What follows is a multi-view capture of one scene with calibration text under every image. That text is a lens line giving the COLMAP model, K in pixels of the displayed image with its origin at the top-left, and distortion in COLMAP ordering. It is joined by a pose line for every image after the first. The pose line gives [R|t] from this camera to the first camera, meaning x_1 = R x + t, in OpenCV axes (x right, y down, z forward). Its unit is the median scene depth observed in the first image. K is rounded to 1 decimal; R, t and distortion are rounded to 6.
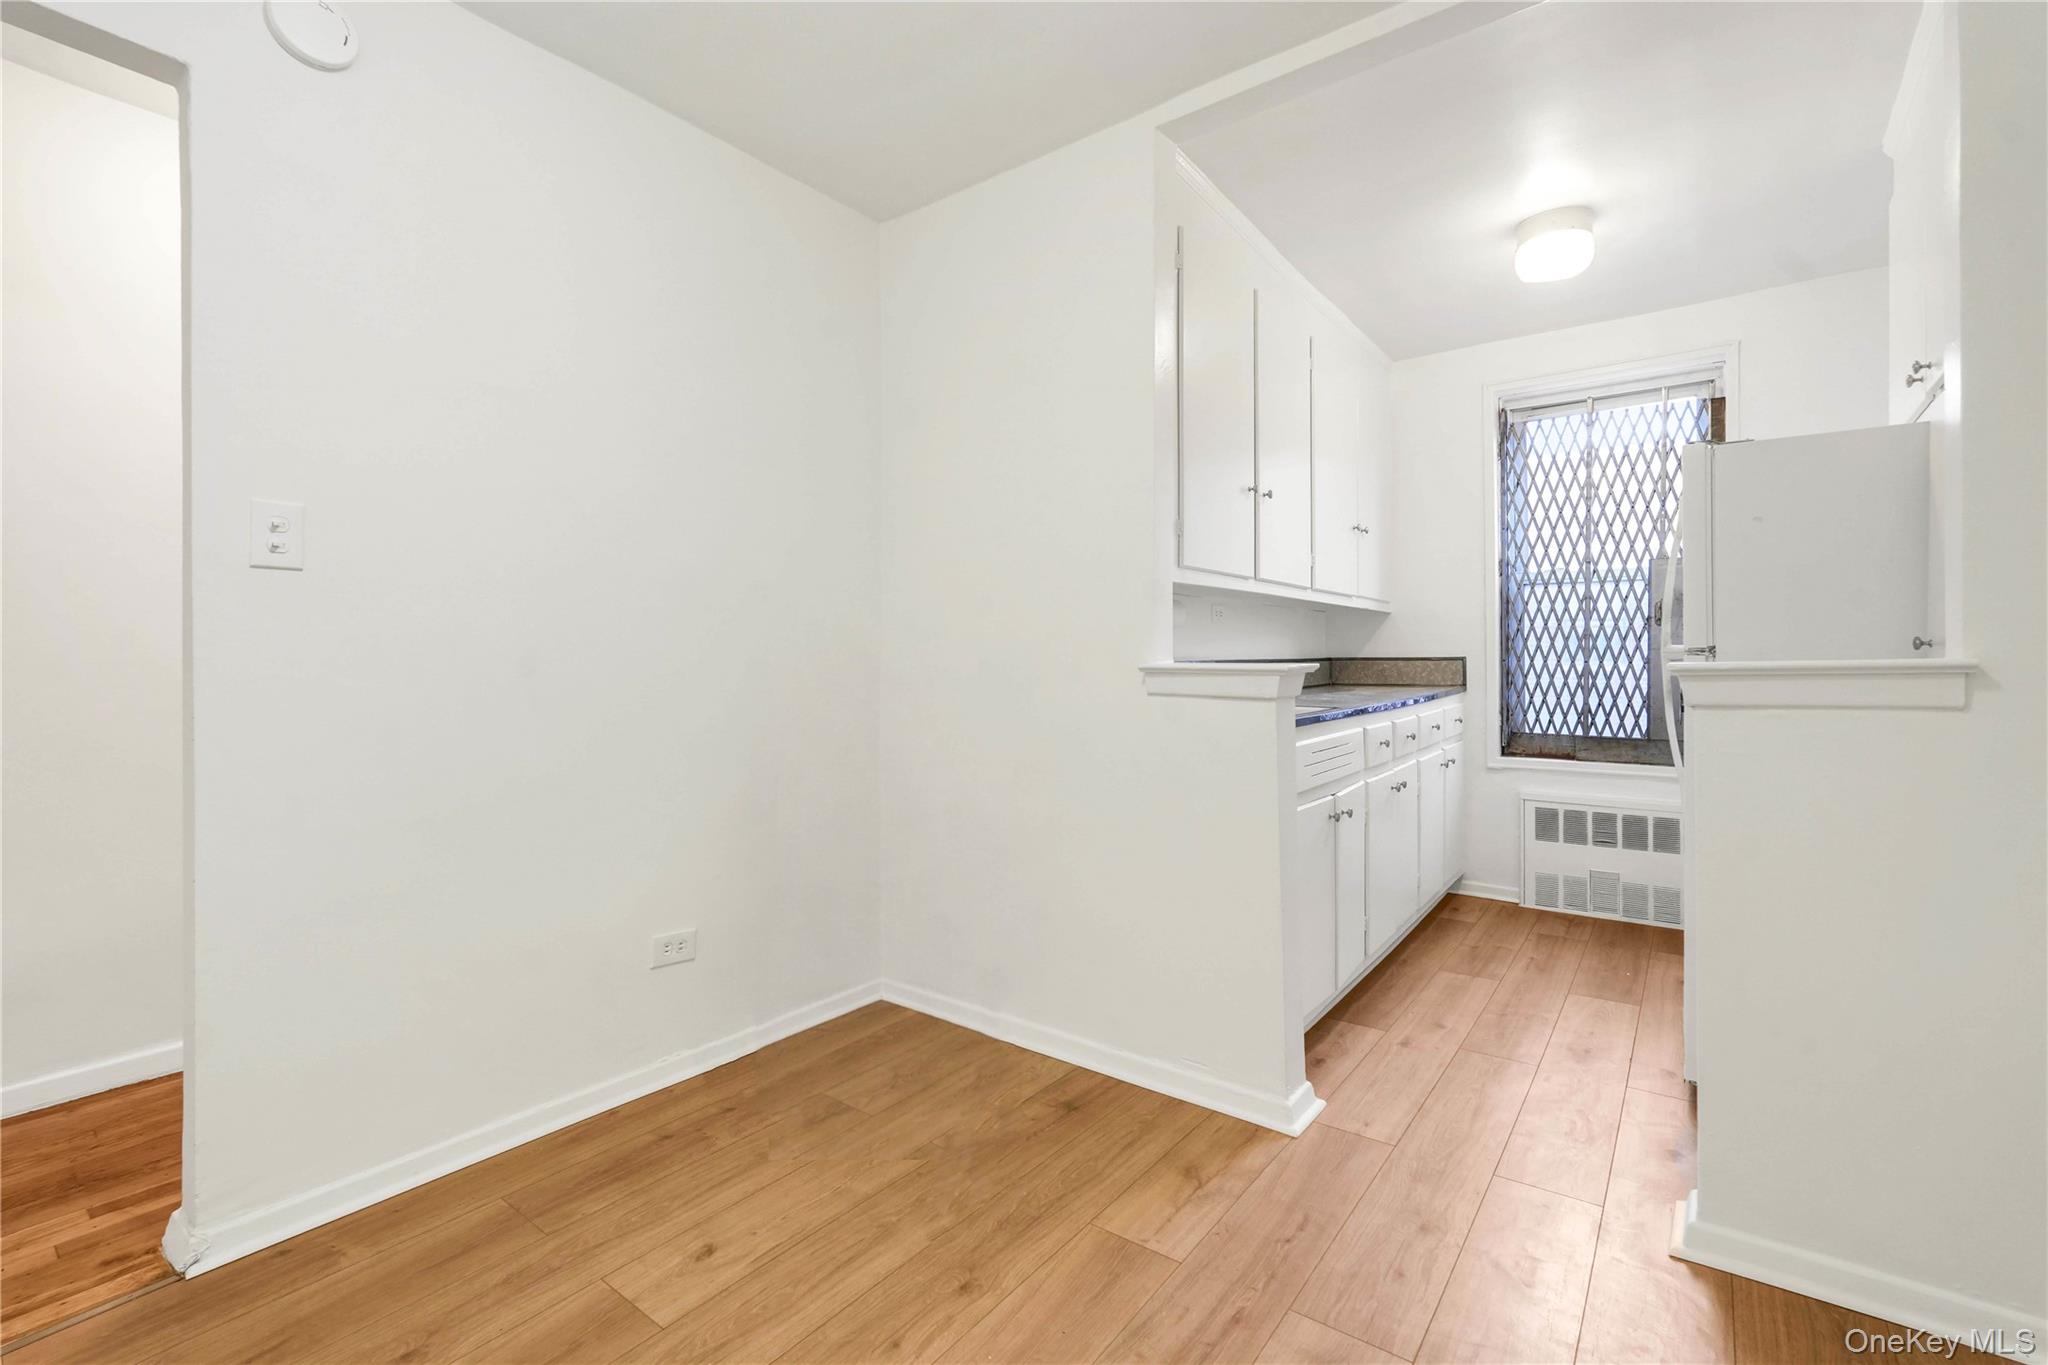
lens RADIAL K [[913.5, 0, 1022.8], [0, 913.5, 652.4], [0, 0, 1]] dist [-0.019211, 0.010197]
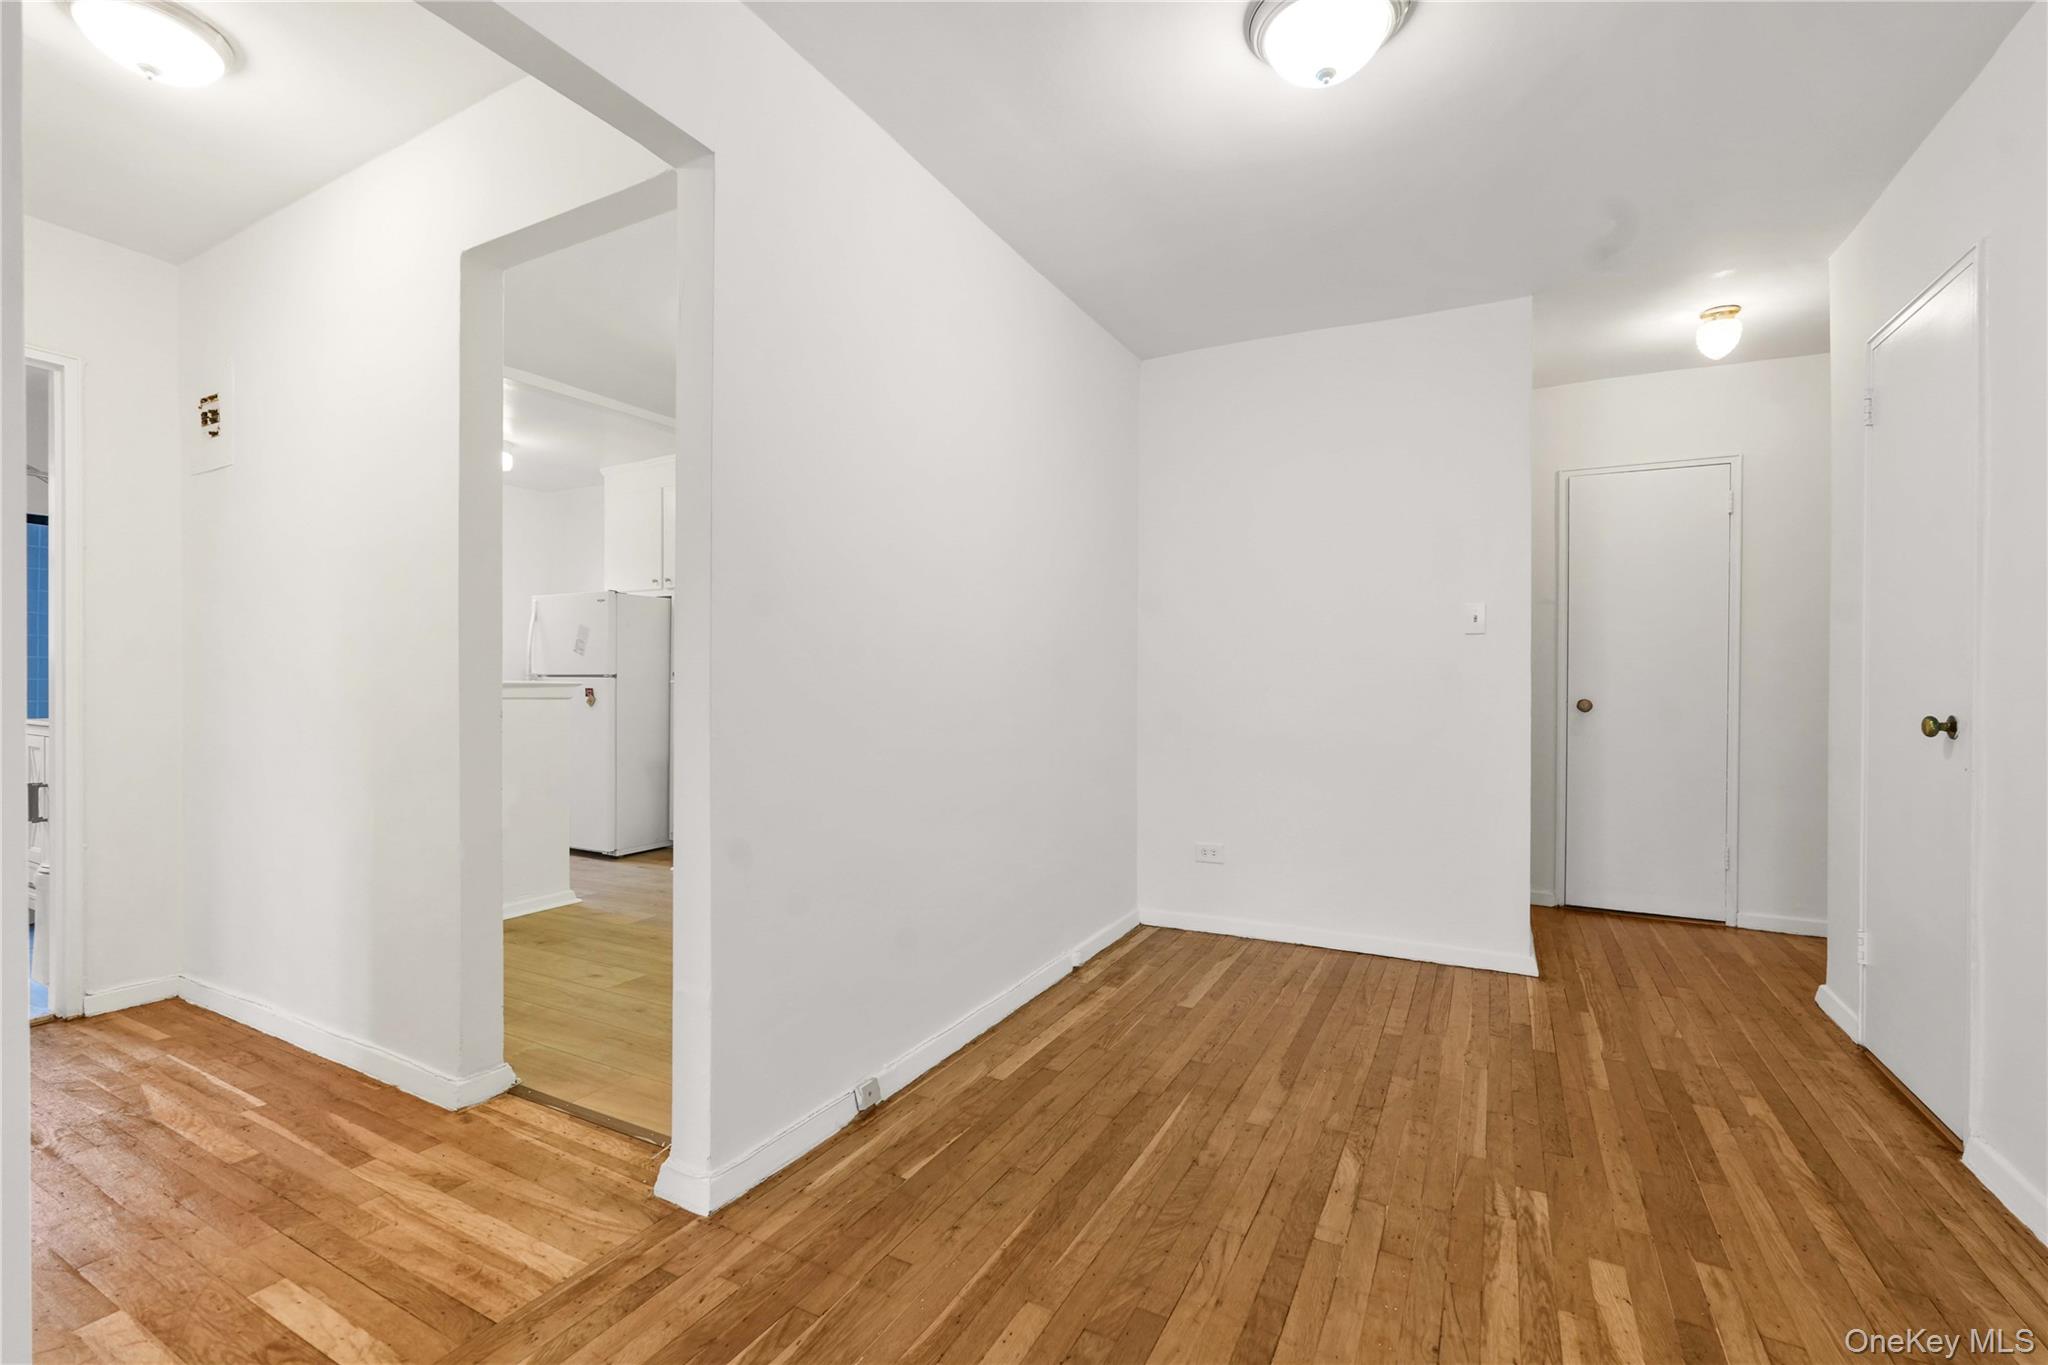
lens RADIAL K [[904.2, 0, 999.3], [0, 904.2, 680.0], [0, 0, 1]] dist [0.013661, 0.000097]
pose [[-0.138121, 0.001418, 0.990414, -1.048659], [-0.012233, 0.999920, -0.003137, 0.002528], [-0.990340, -0.012549, -0.138093, 0.172662]]
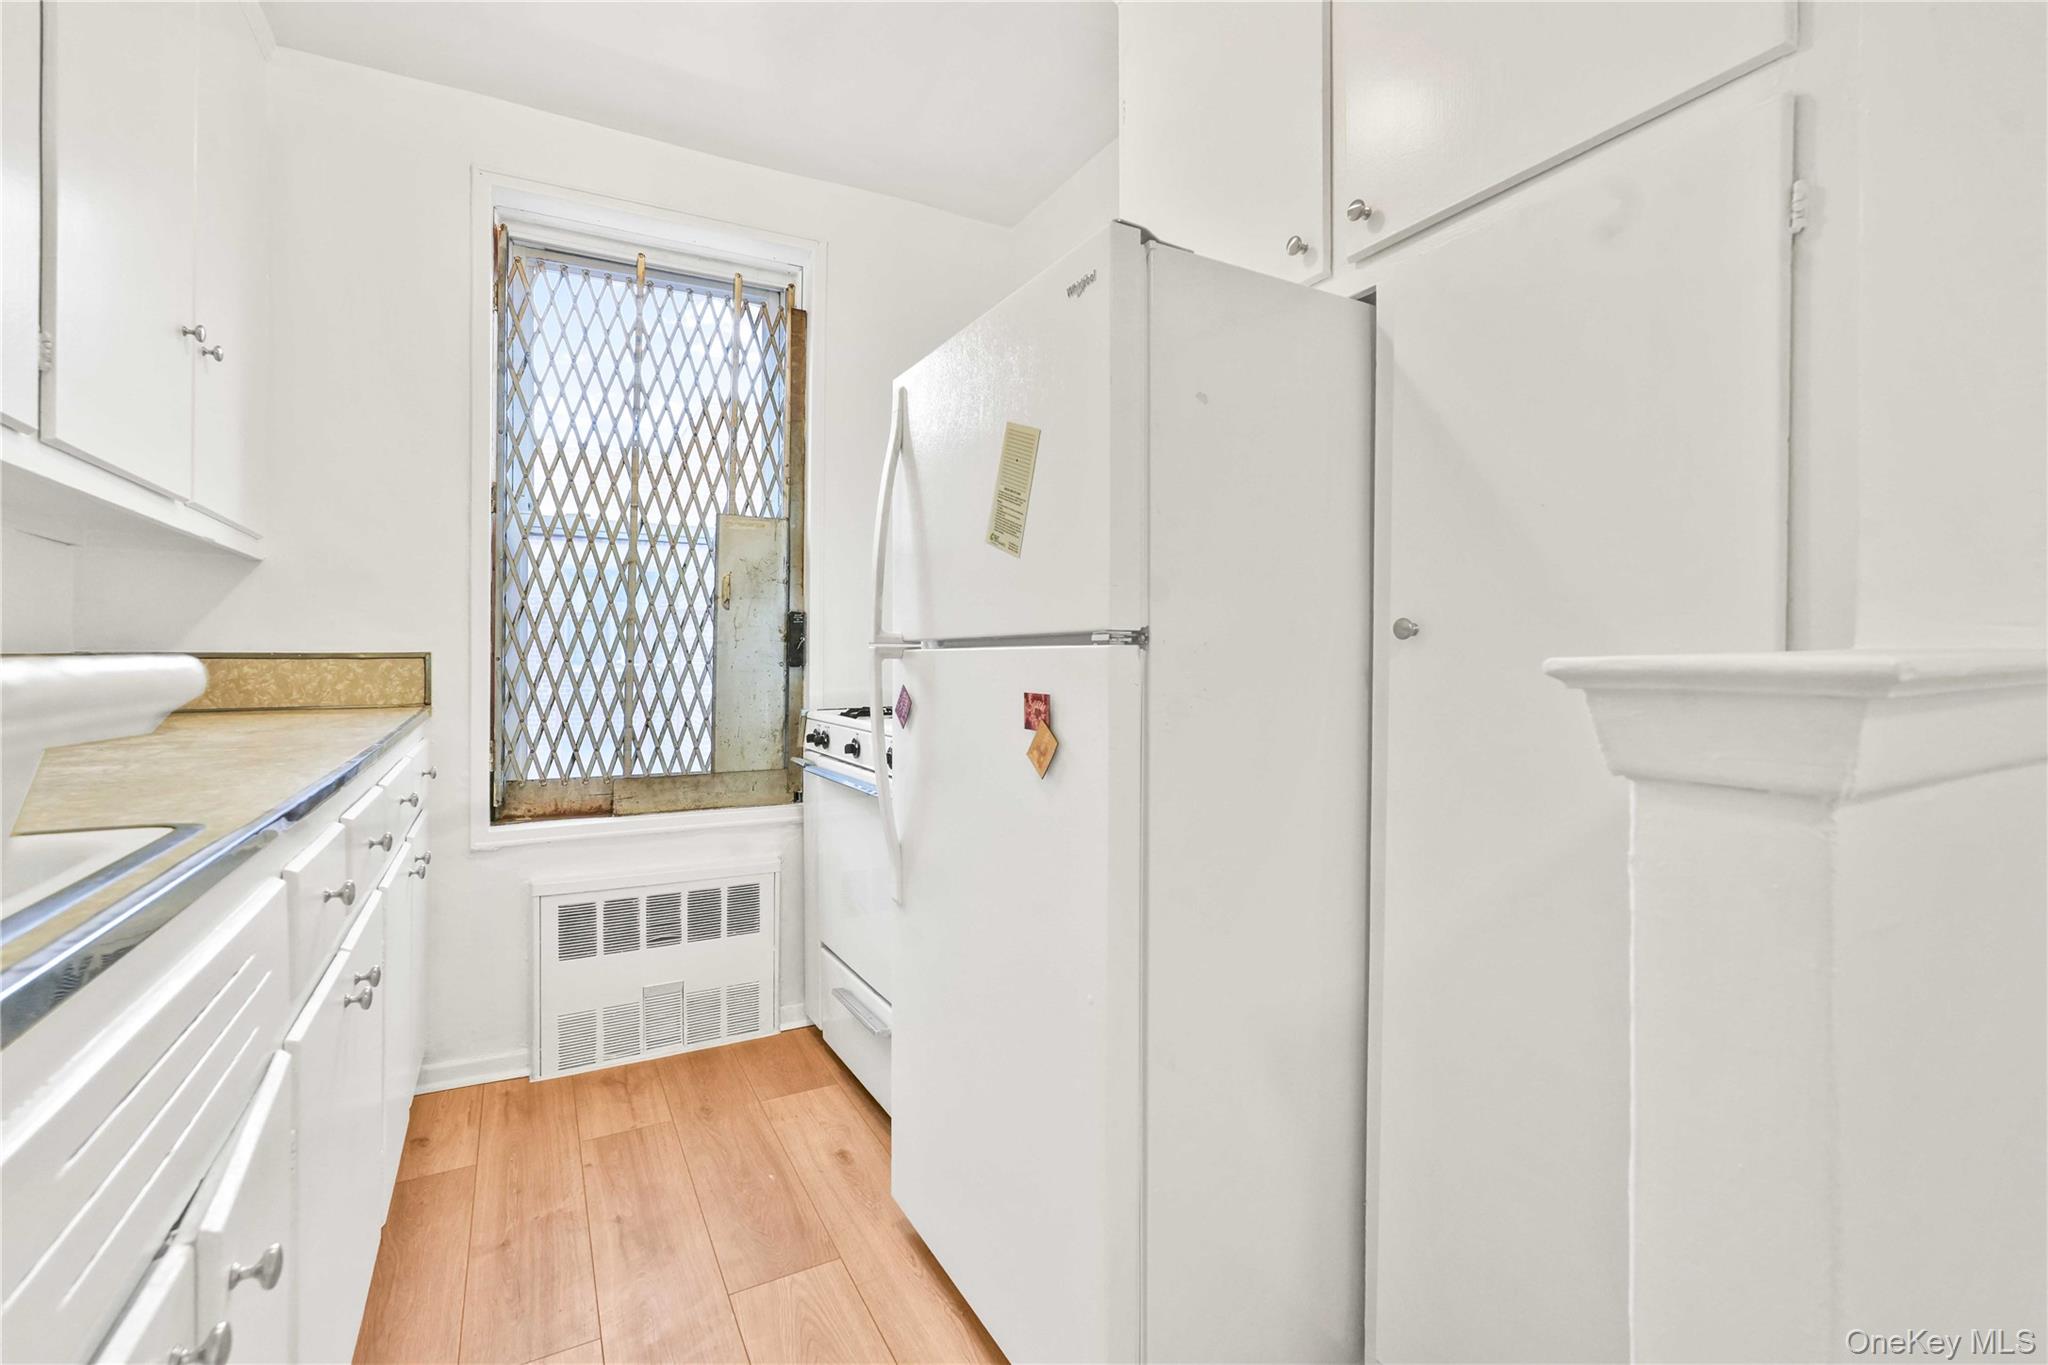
lens RADIAL K [[913.5, 0, 1022.8], [0, 913.5, 652.4], [0, 0, 1]] dist [-0.019211, 0.010197]
pose [[0.410203, 0.007965, 0.911959, 0.146455], [-0.006859, 0.999961, -0.005649, 0.006002], [-0.911968, -0.003938, 0.410241, 0.484376]]
